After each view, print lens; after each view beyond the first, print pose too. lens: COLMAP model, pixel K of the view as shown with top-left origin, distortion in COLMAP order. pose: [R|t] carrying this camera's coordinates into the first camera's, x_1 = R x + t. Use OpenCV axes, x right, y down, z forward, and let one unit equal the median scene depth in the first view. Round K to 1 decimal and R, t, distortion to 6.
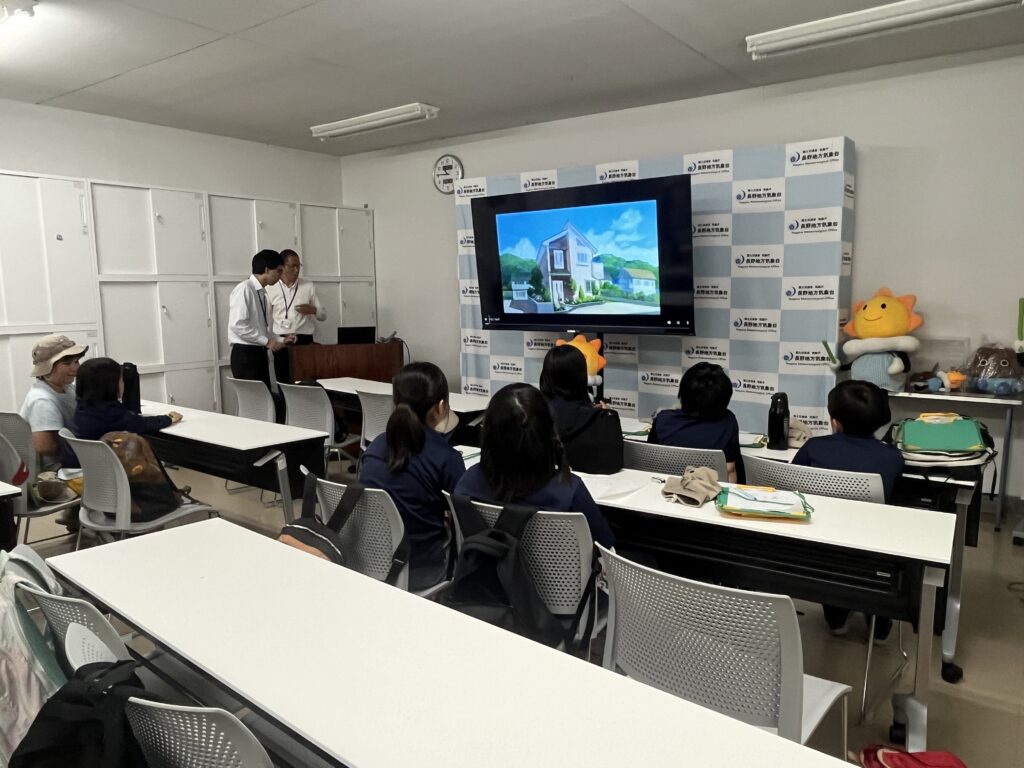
lens RADIAL K [[720.4, 0, 522.3], [0, 720.4, 386.5], [0, 0, 1]] dist [-0.011383, -0.005897]
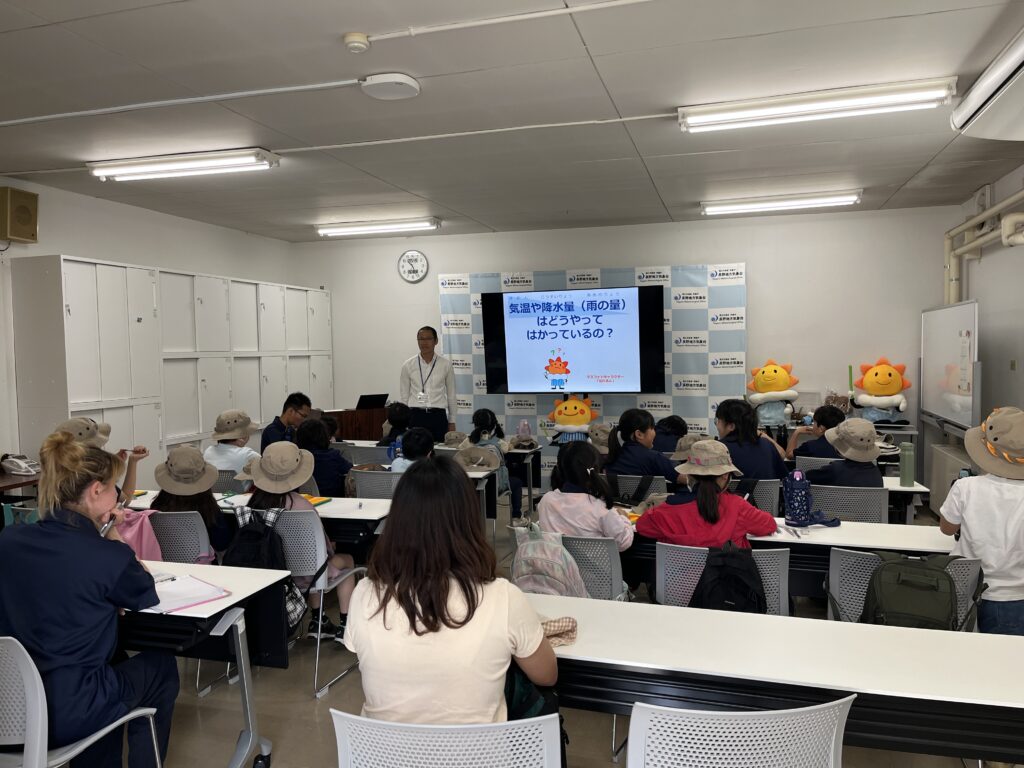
lens RADIAL K [[783.9, 0, 505.5], [0, 783.9, 386.0], [0, 0, 1]] dist [0.047761, -0.059743]
pose [[0.938430, -0.021609, 0.344793, -0.550233], [0.052719, 0.995310, -0.081107, 0.023549], [-0.341423, 0.094291, 0.935168, -0.338177]]
